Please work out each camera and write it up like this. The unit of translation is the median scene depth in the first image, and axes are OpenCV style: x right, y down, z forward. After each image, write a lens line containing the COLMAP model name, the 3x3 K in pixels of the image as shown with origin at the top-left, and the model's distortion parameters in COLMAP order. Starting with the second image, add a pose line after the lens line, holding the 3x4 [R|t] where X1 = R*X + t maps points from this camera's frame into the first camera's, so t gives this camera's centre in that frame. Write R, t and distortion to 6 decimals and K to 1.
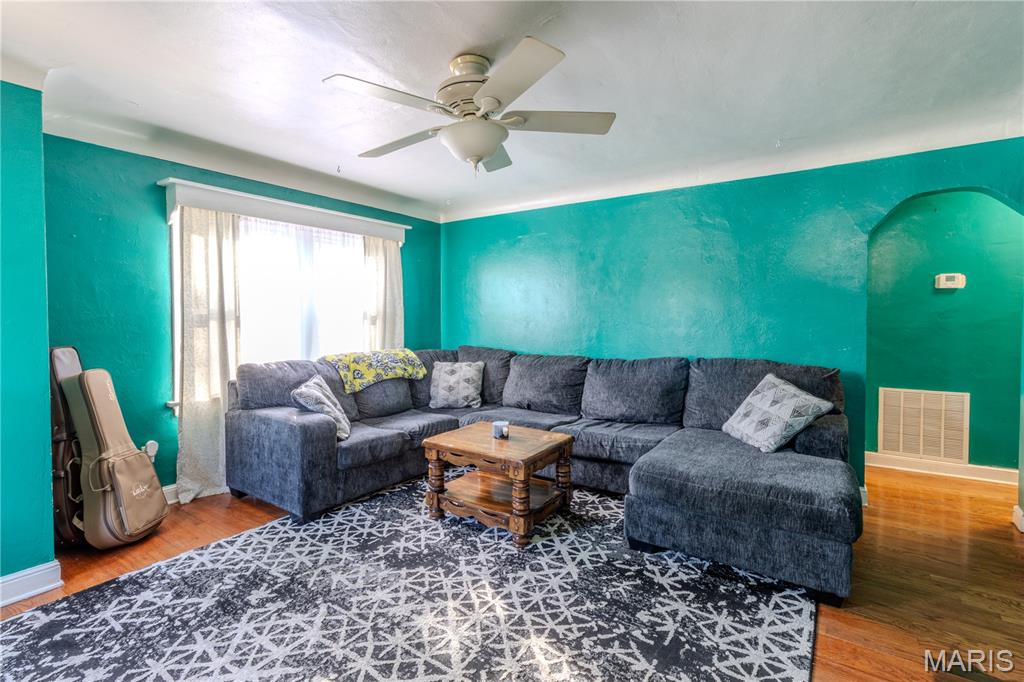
lens RADIAL K [[480.4, 0, 520.0], [0, 480.4, 326.2], [0, 0, 1]] dist [0.000591, 0.001340]
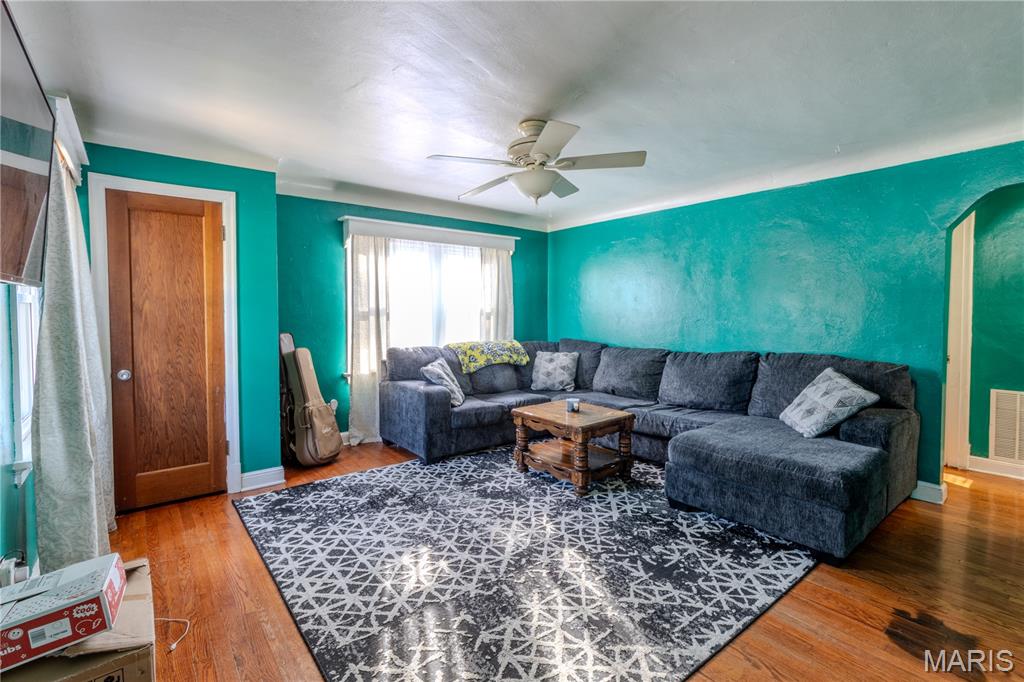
lens RADIAL K [[480.4, 0, 520.0], [0, 480.4, 326.2], [0, 0, 1]] dist [0.000591, 0.001340]
pose [[0.957313, 0.008943, -0.288915, 0.211825], [-0.006922, 0.999944, 0.008016, 0.004815], [0.288971, -0.005674, 0.957321, -0.250762]]
